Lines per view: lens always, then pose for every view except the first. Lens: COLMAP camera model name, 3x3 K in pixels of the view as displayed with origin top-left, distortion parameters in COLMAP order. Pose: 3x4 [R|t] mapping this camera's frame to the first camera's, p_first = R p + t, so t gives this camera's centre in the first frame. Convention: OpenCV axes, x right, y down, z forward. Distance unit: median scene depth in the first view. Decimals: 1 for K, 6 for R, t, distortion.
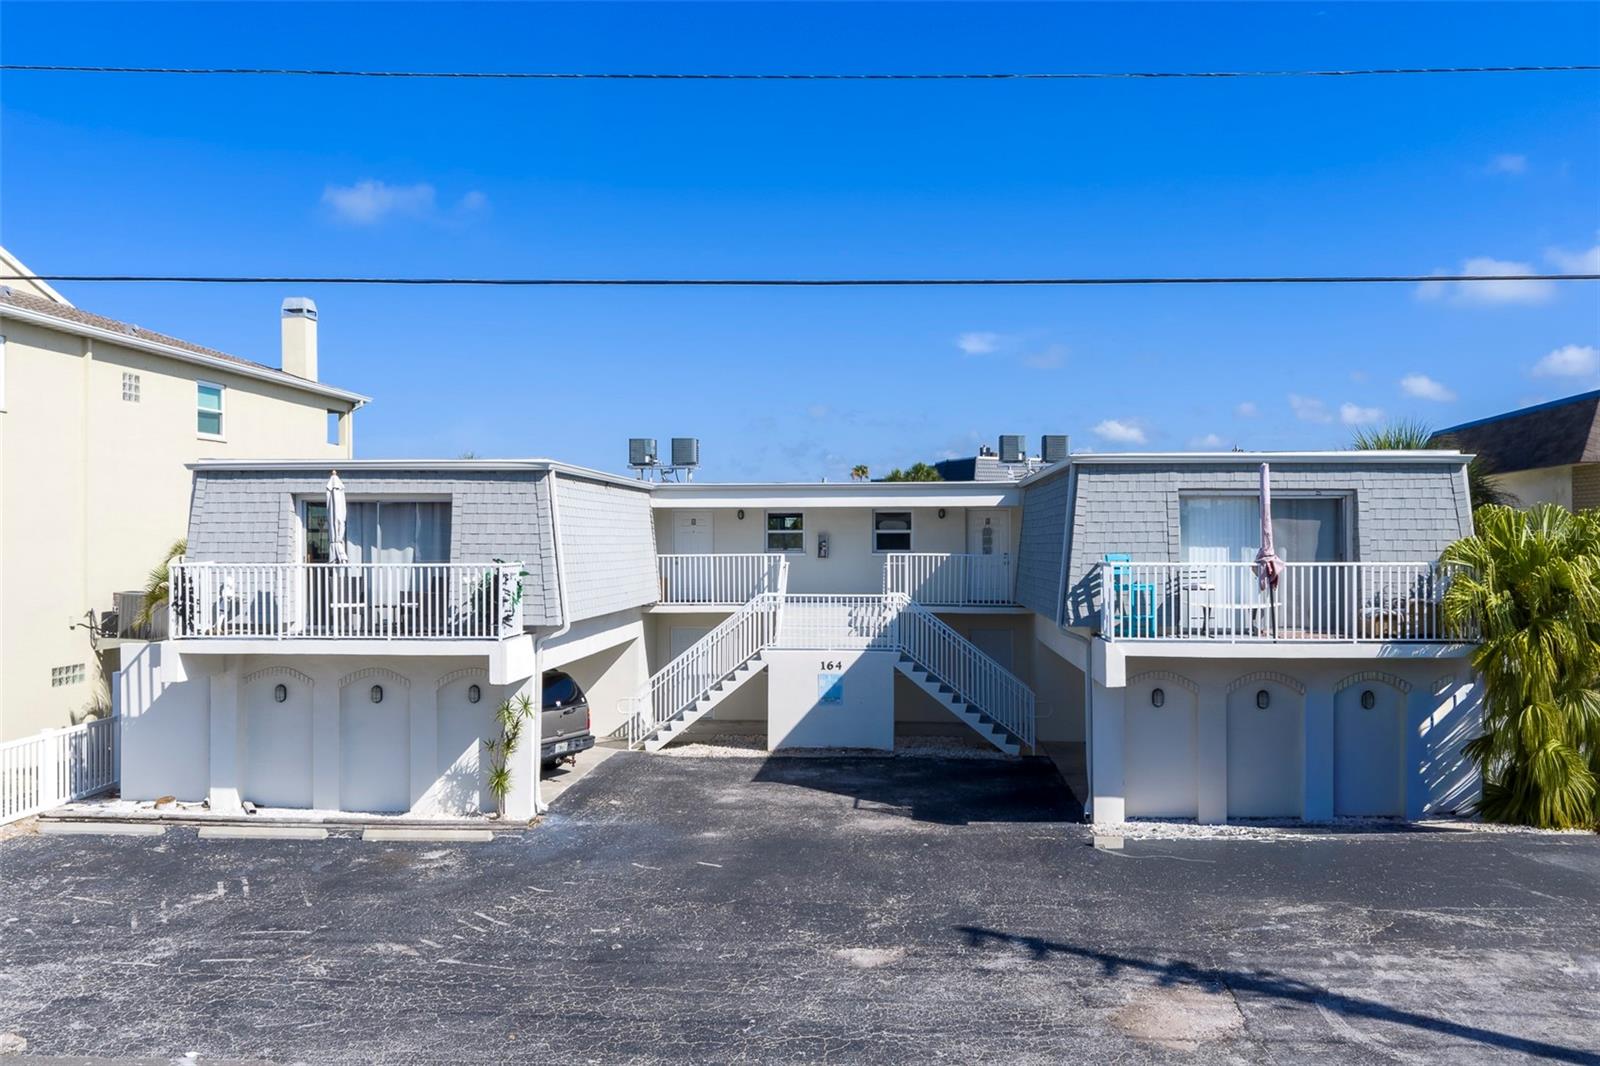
lens RADIAL K [[1292.6, 0, 792.2], [0, 1292.6, 538.9], [0, 0, 1]] dist [-0.003451, -0.002454]
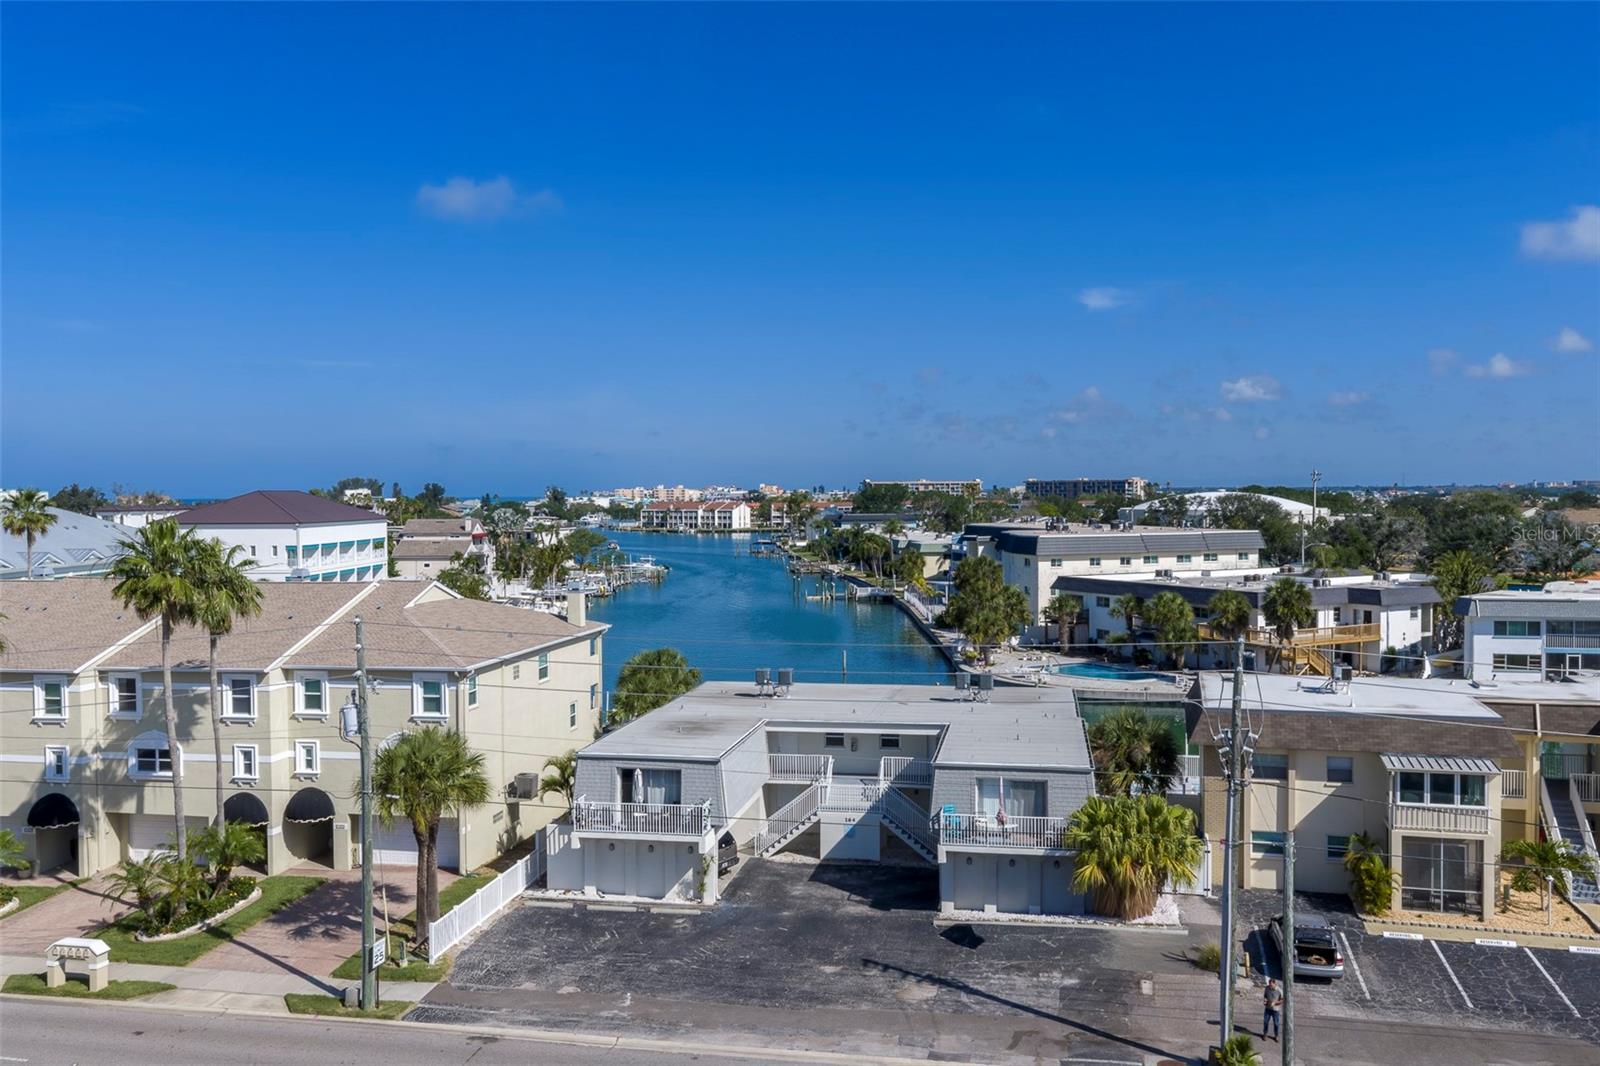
lens RADIAL K [[1292.6, 0, 809.3], [0, 1292.6, 529.2], [0, 0, 1]] dist [-0.003451, -0.002454]
pose [[0.995774, 0.000071, -0.091838, 0.205544], [0.002319, 0.999662, 0.025913, -0.562501], [0.091809, -0.026016, 0.995437, -1.425570]]
